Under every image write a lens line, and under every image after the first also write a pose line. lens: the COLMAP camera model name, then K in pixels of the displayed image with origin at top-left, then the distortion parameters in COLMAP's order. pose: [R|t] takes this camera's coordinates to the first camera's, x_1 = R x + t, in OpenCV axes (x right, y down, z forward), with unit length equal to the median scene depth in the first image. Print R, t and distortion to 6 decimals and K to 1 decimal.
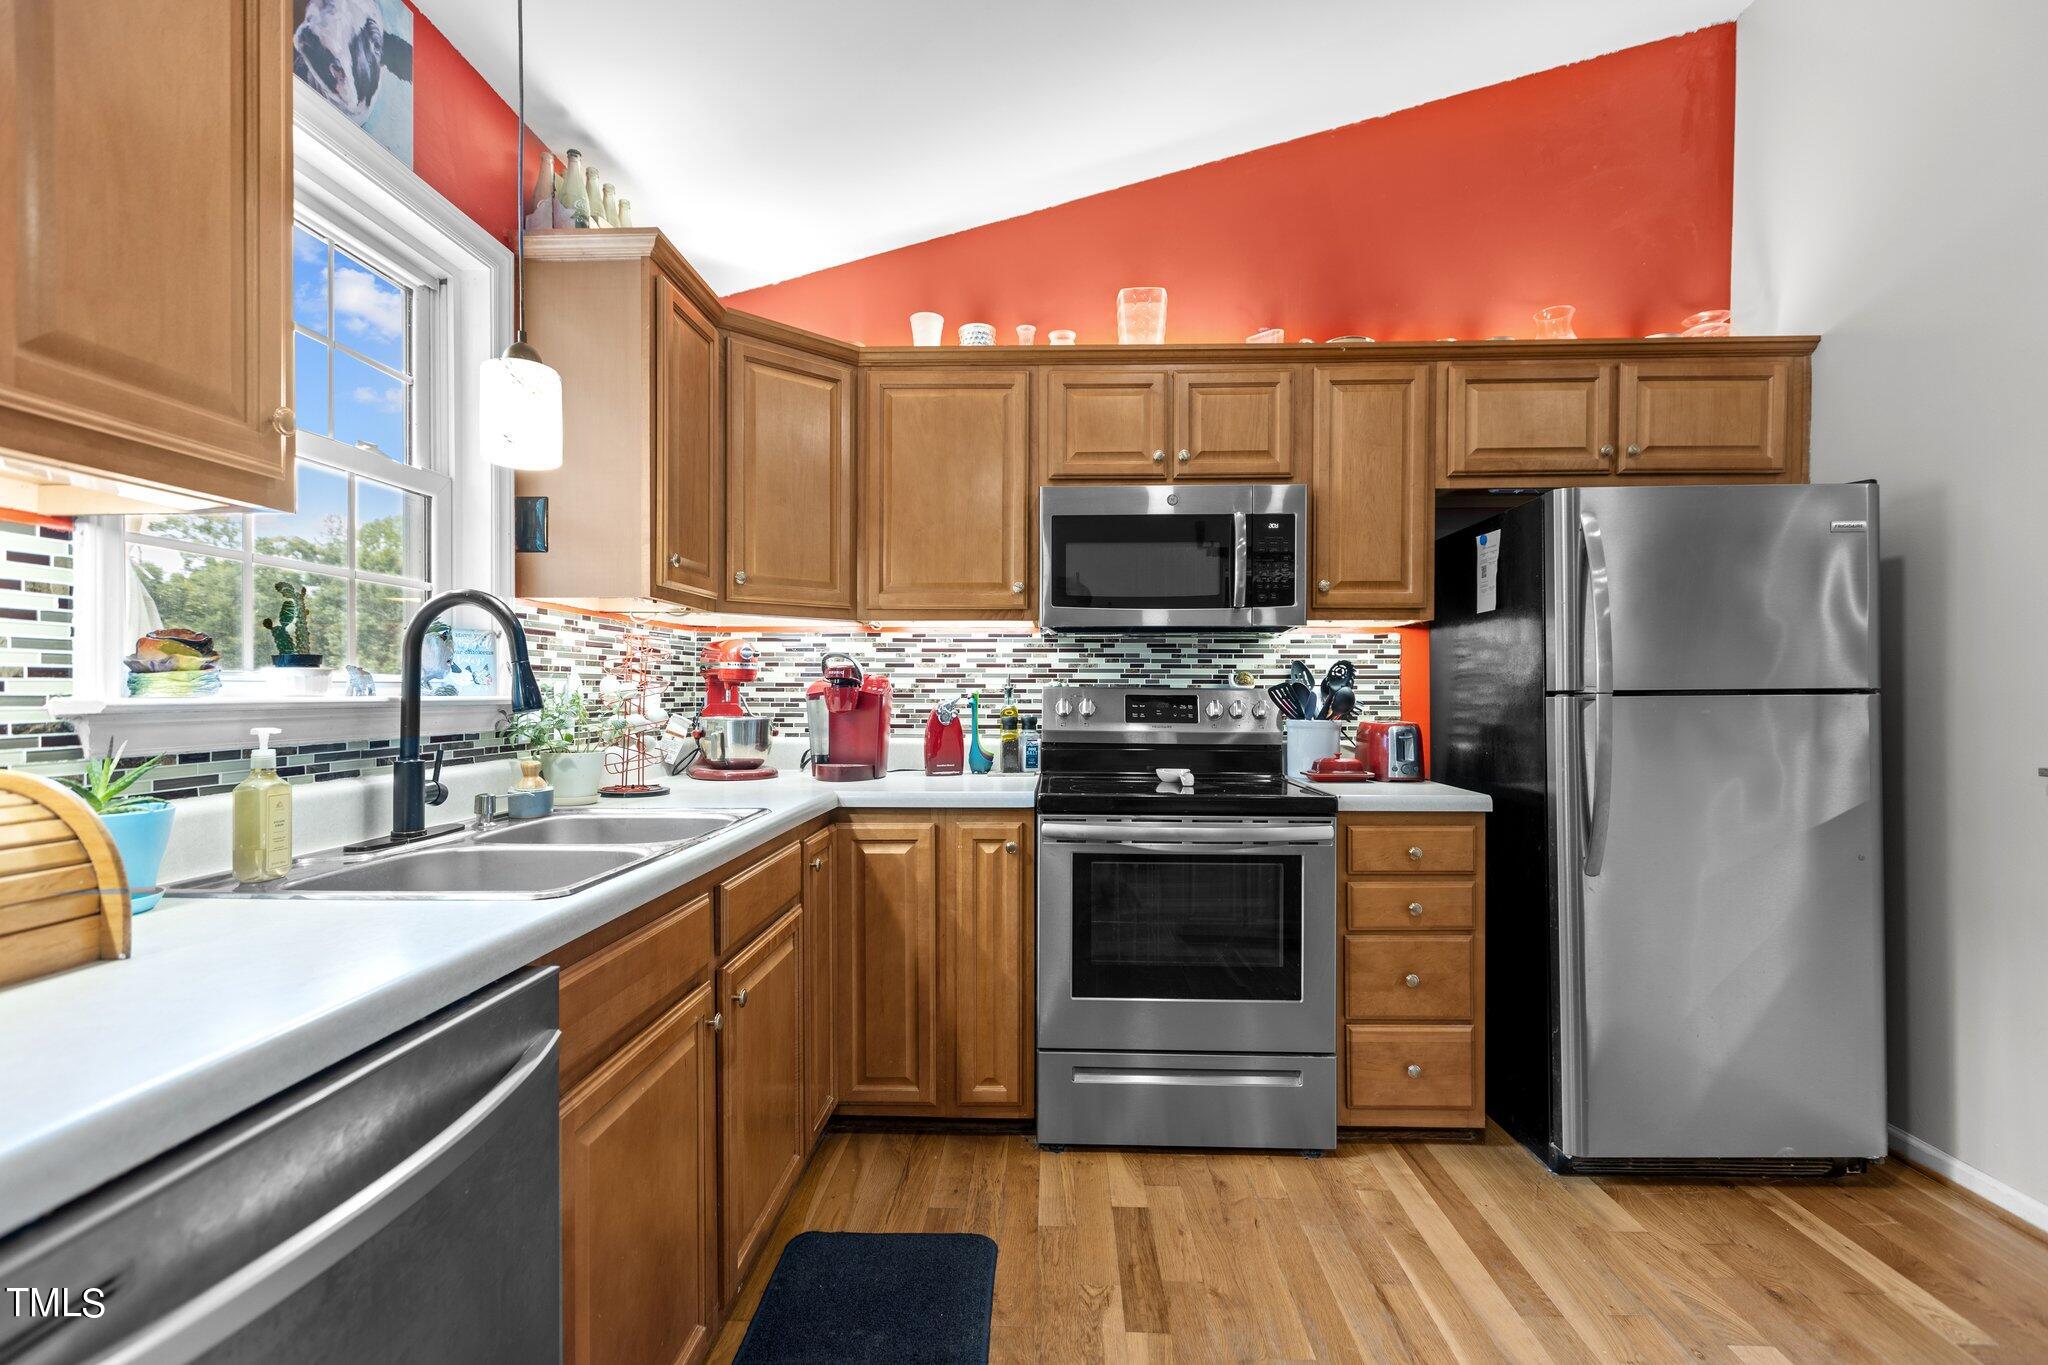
lens RADIAL K [[919.6, 0, 1028.2], [0, 919.6, 690.7], [0, 0, 1]] dist [0.001654, 0.000902]
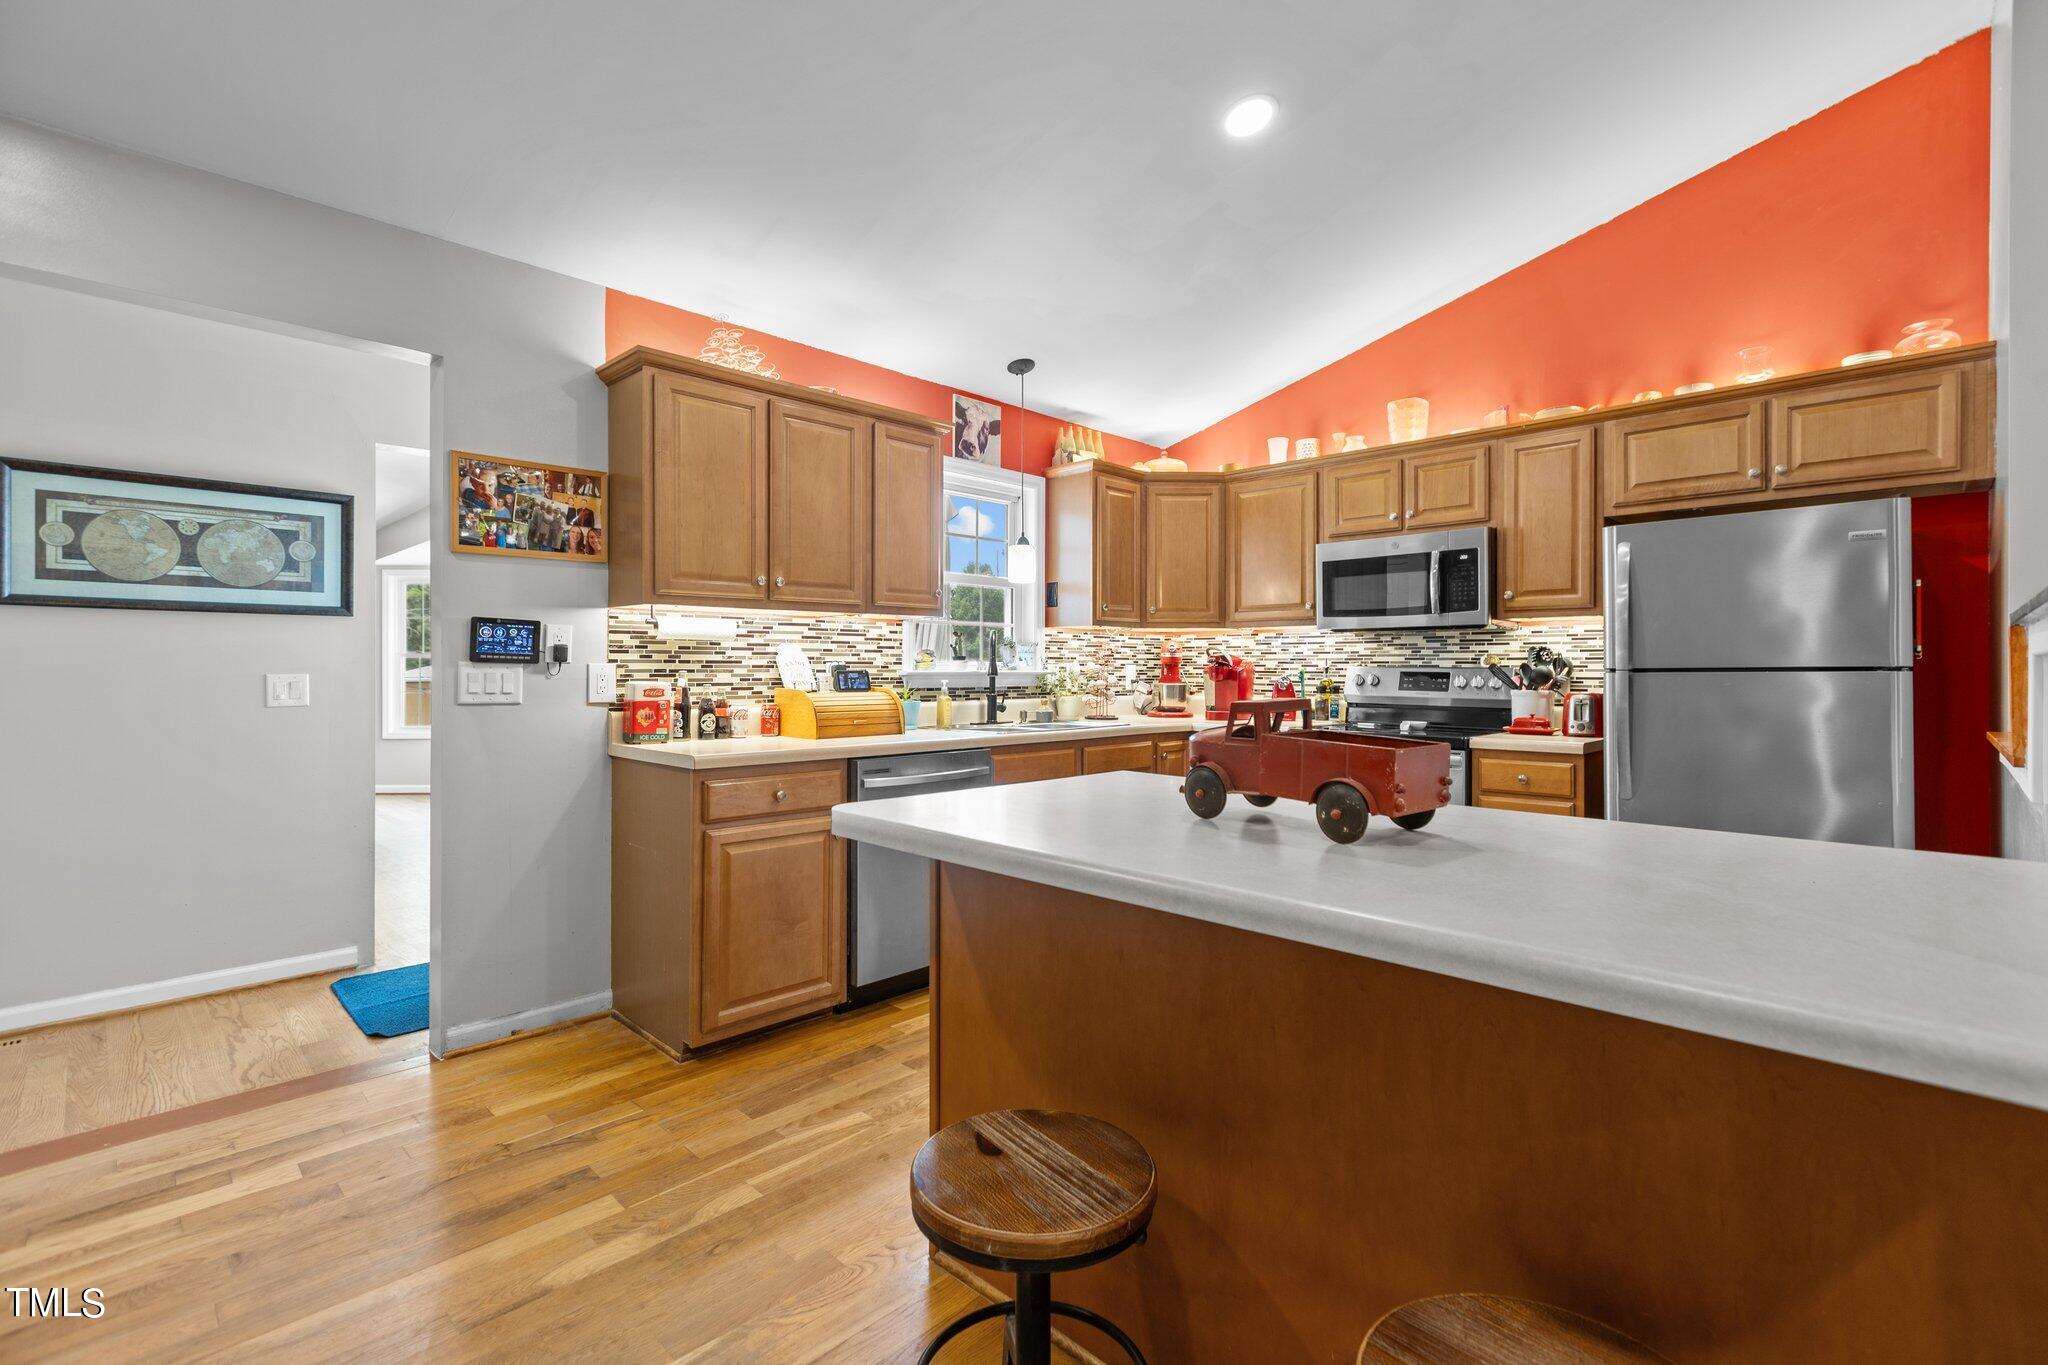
lens RADIAL K [[917.2, 0, 1026.7], [0, 917.2, 653.5], [0, 0, 1]] dist [0.000532, 0.000267]
pose [[0.734432, -0.011149, -0.678591, 0.725743], [-0.000801, 0.999850, -0.017295, 0.001372], [0.678682, 0.013246, 0.734313, -0.537168]]
